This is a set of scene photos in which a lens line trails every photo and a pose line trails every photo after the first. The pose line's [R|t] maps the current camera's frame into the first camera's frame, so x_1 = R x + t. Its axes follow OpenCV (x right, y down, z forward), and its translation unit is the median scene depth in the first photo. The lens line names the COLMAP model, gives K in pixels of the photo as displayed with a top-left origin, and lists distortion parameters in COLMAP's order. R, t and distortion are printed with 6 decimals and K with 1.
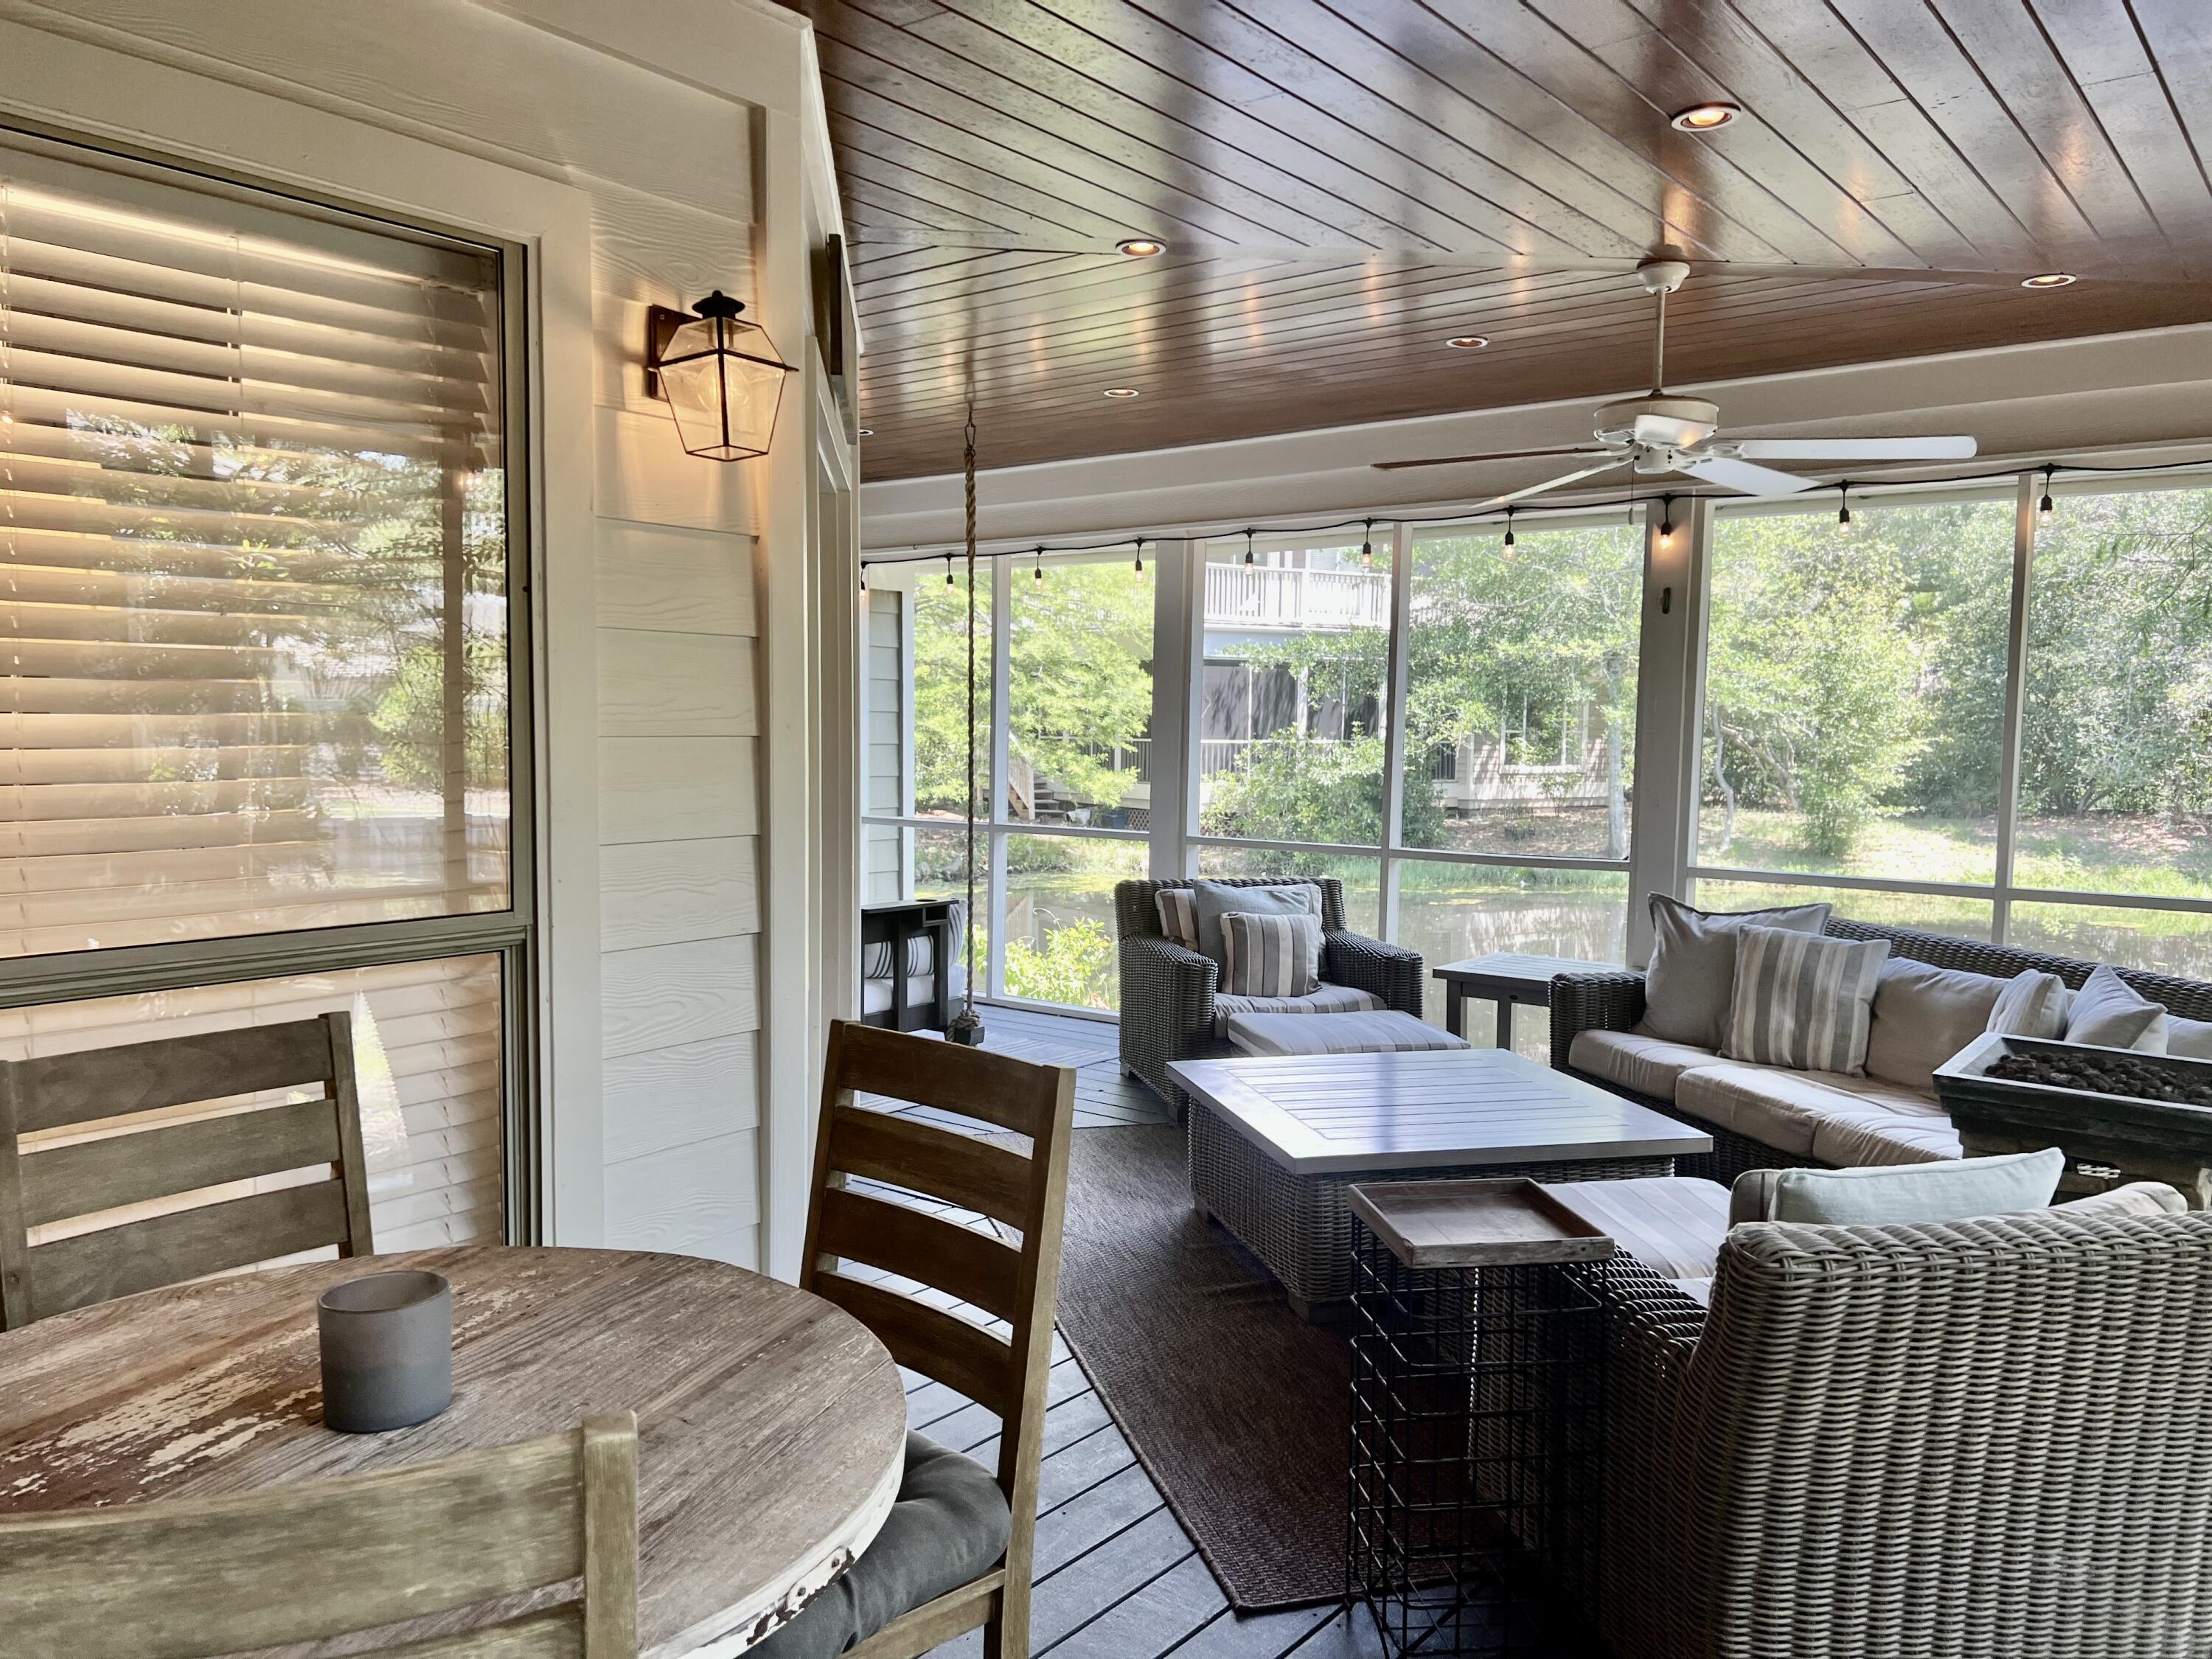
lens RADIAL K [[1656.1, 0, 1113.5], [0, 1656.1, 841.6], [0, 0, 1]] dist [0.093397, -0.116507]
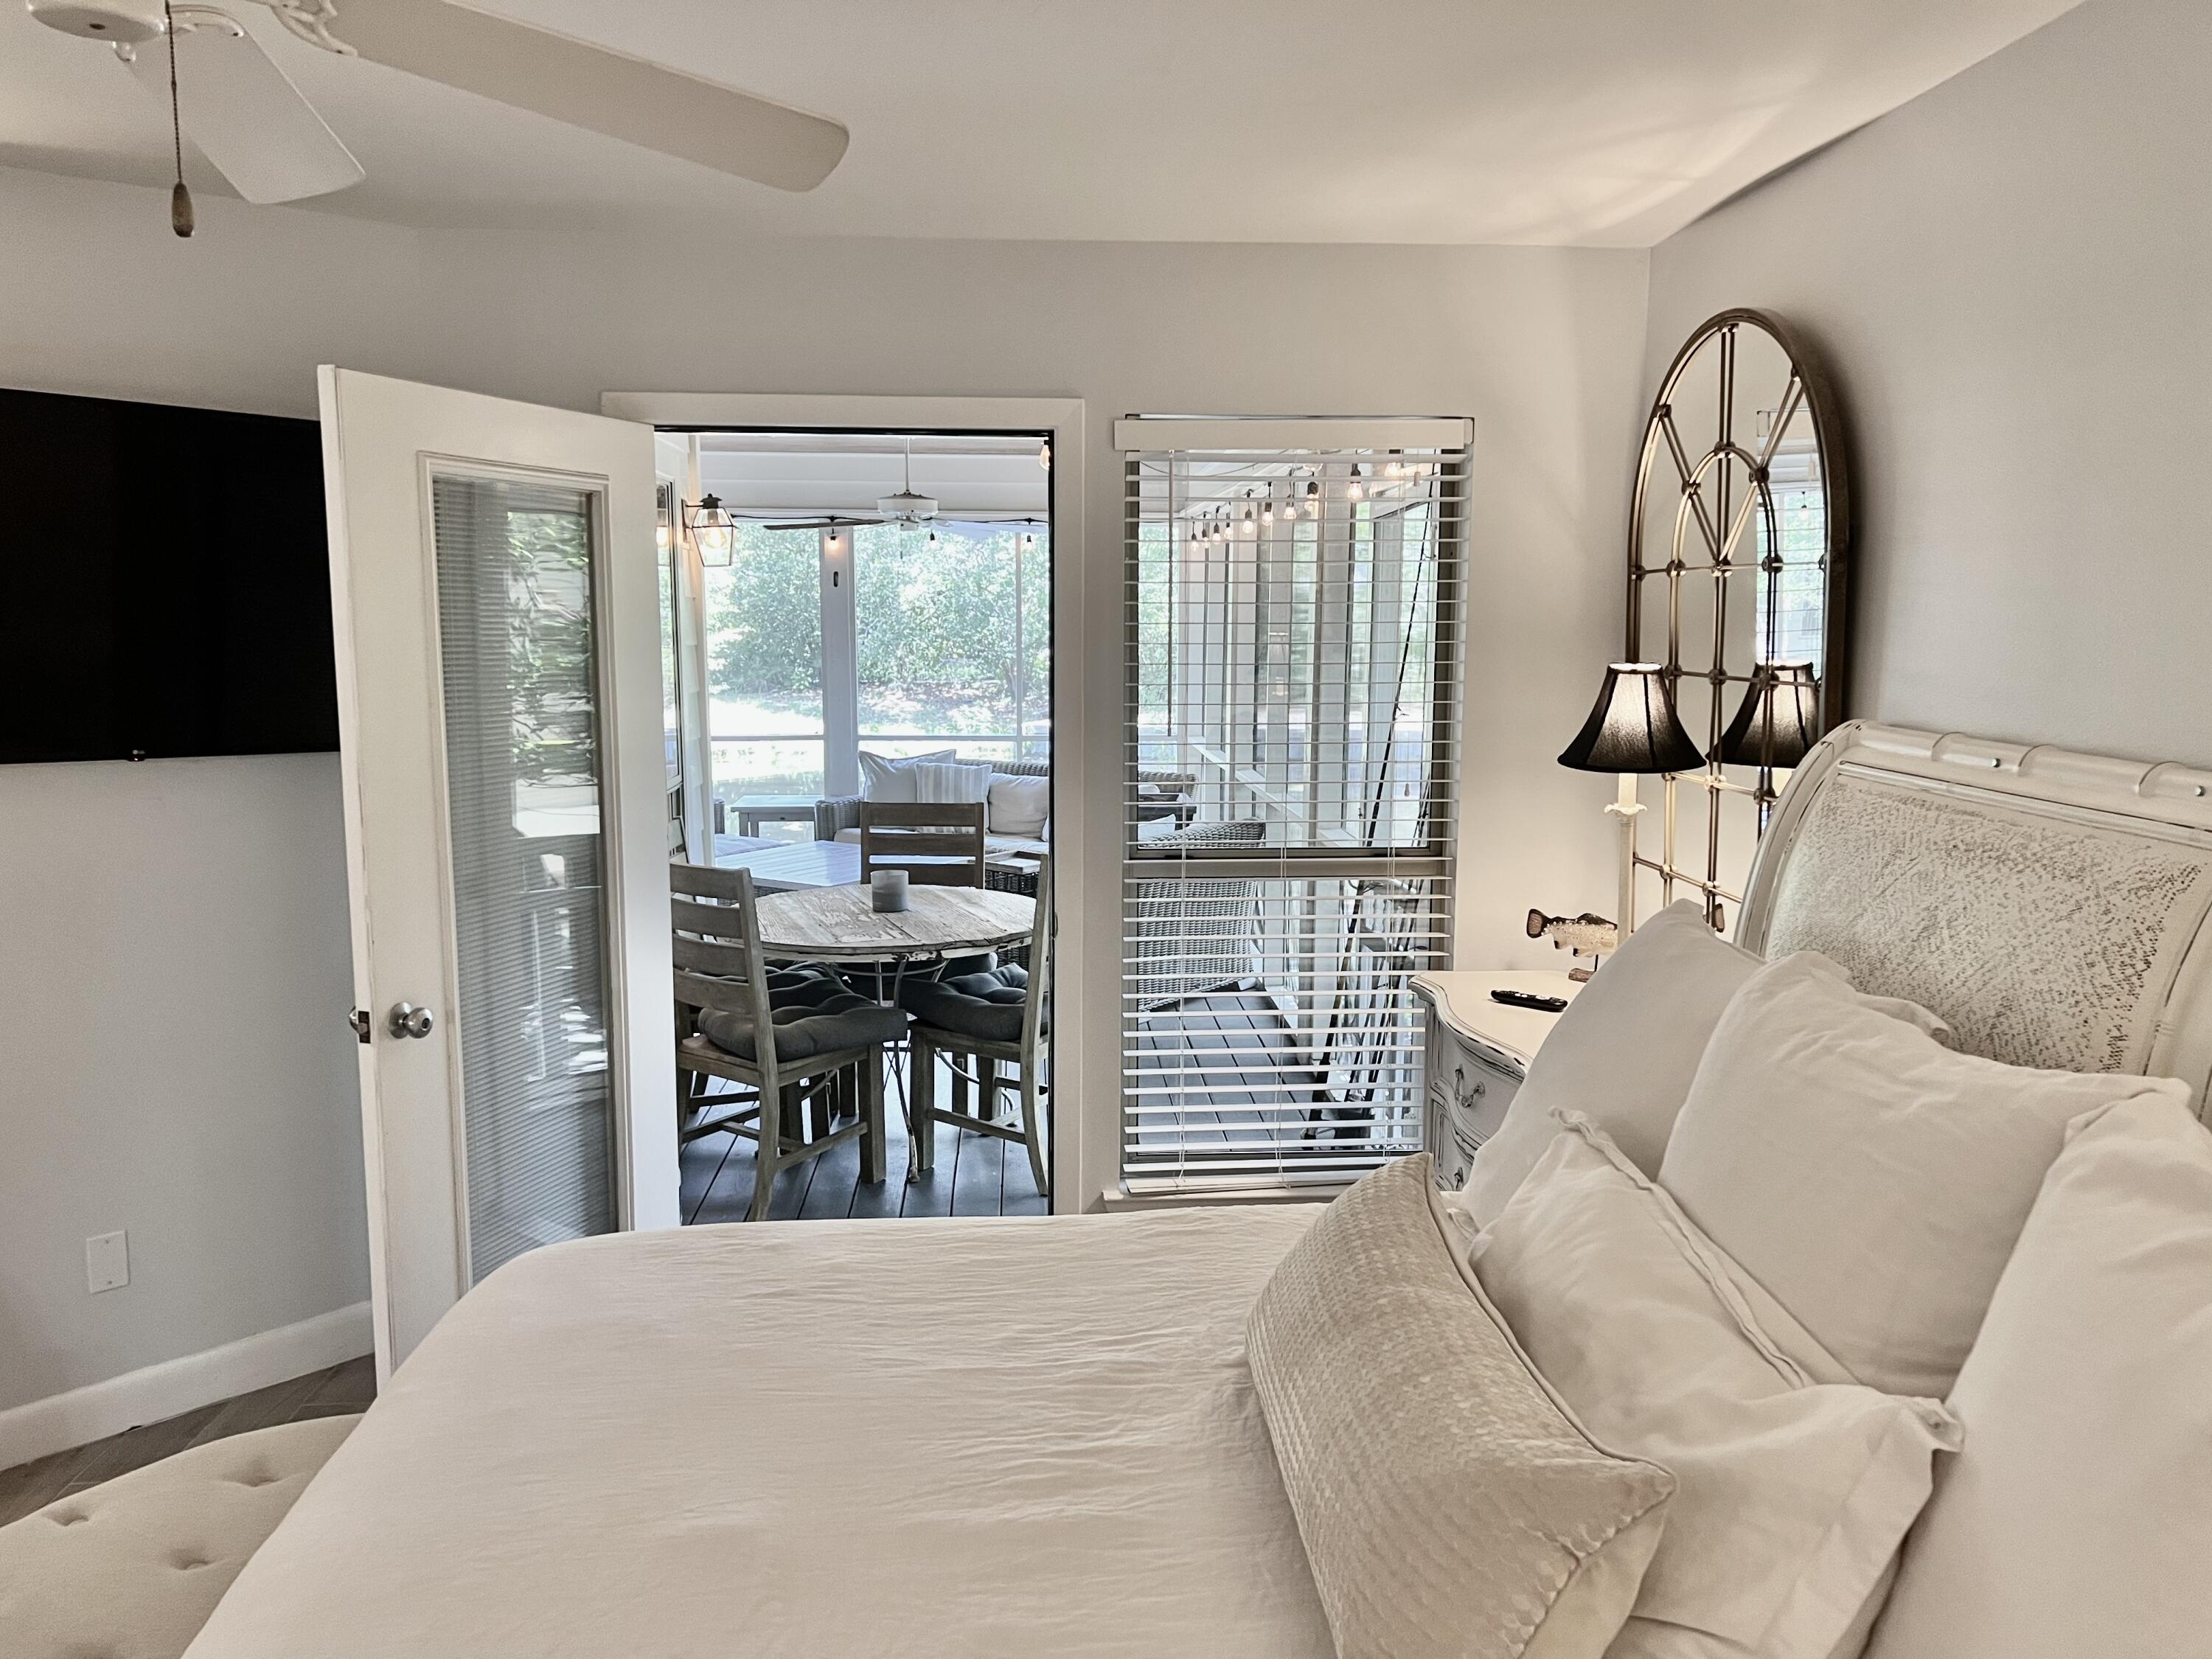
lens RADIAL K [[1656.1, 0, 1113.5], [0, 1656.1, 841.6], [0, 0, 1]] dist [0.093397, -0.116507]
pose [[0.749479, -0.098069, 0.654724, -0.593757], [0.051452, 0.994605, 0.090081, -0.016787], [-0.660025, -0.033827, 0.750482, -0.465195]]
